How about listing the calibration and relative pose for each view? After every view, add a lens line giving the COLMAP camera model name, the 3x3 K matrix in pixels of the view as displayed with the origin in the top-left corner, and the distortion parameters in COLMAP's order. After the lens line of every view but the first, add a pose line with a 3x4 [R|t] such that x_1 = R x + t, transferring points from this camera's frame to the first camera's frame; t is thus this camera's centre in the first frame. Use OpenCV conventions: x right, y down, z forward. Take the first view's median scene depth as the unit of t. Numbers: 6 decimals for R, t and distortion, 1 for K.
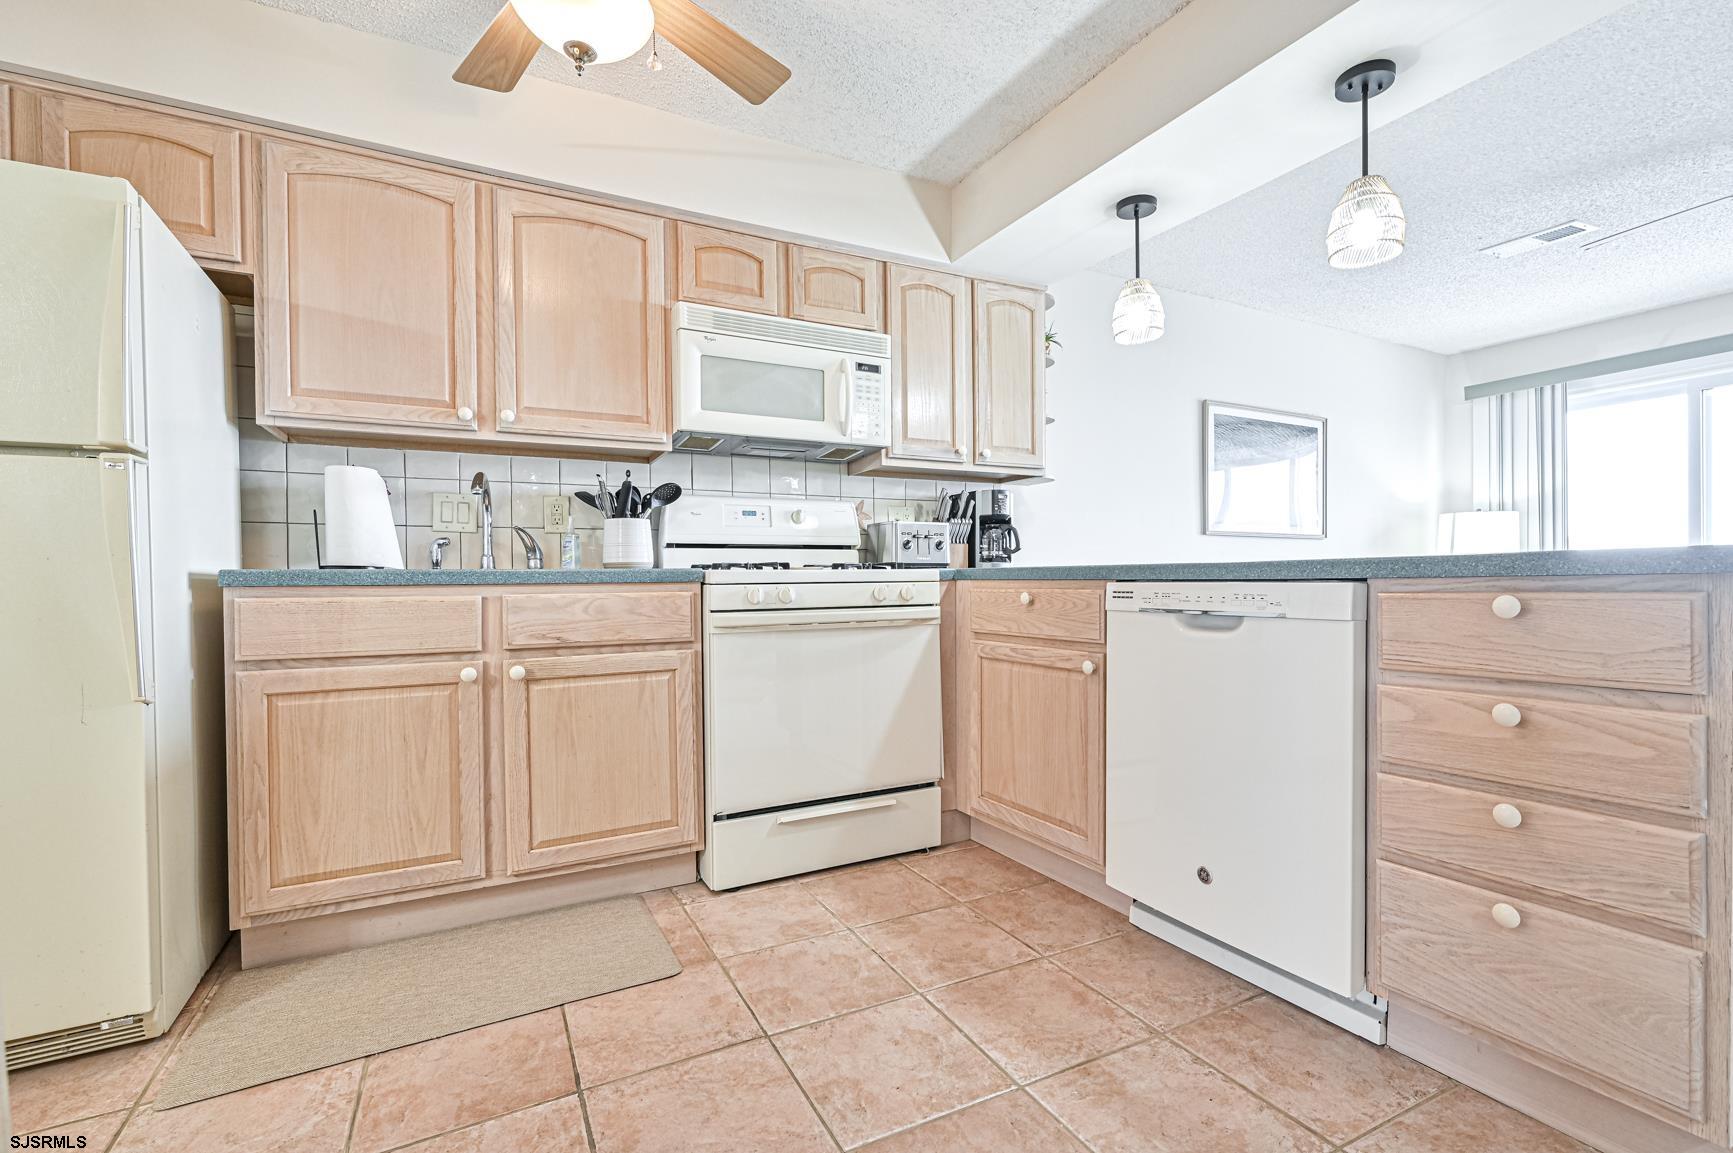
lens RADIAL K [[755.0, 0, 871.7], [0, 755.0, 575.9], [0, 0, 1]] dist [0.001729, -0.000298]
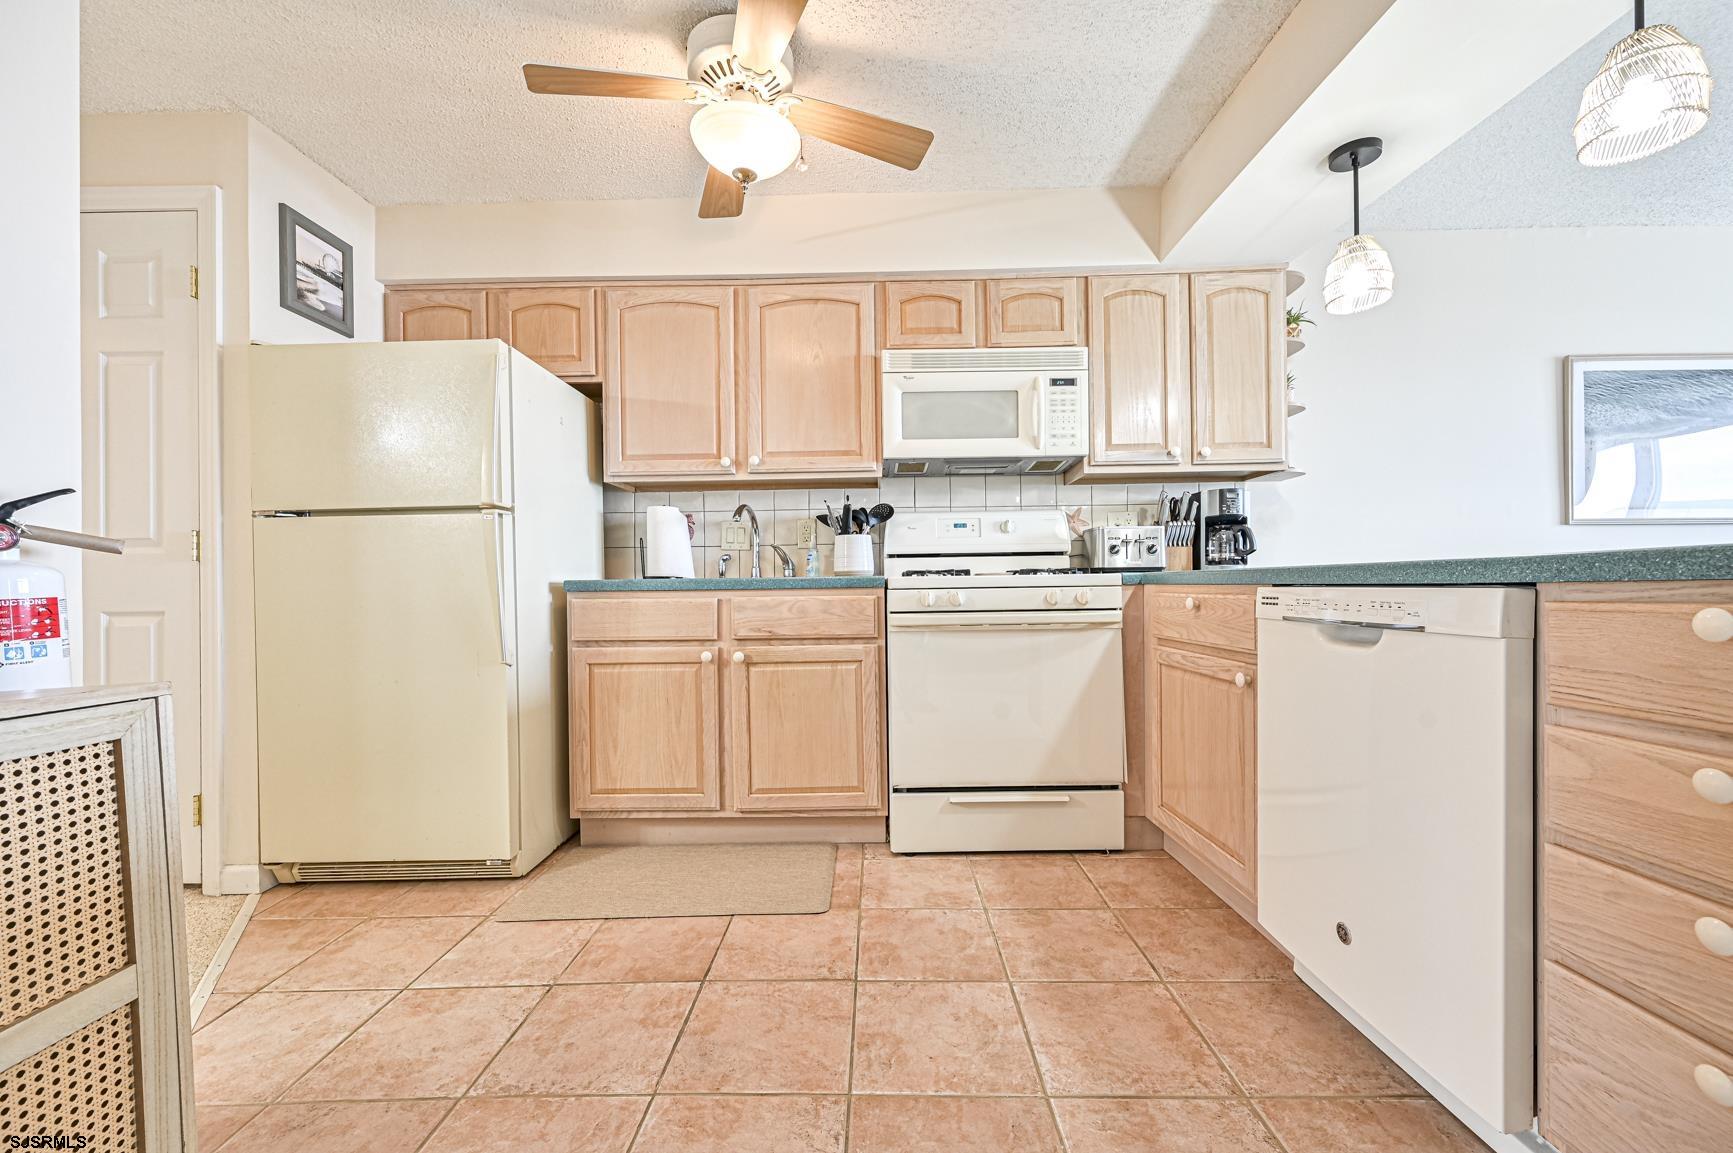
lens RADIAL K [[669.4, 0, 862.2], [0, 669.4, 577.9], [0, 0, 1]] dist [-0.000050, 0.000113]
pose [[0.886357, -0.008322, -0.462929, 0.250597], [0.007114, 0.999965, -0.004355, -0.002360], [0.462949, 0.000567, 0.886385, 0.067813]]
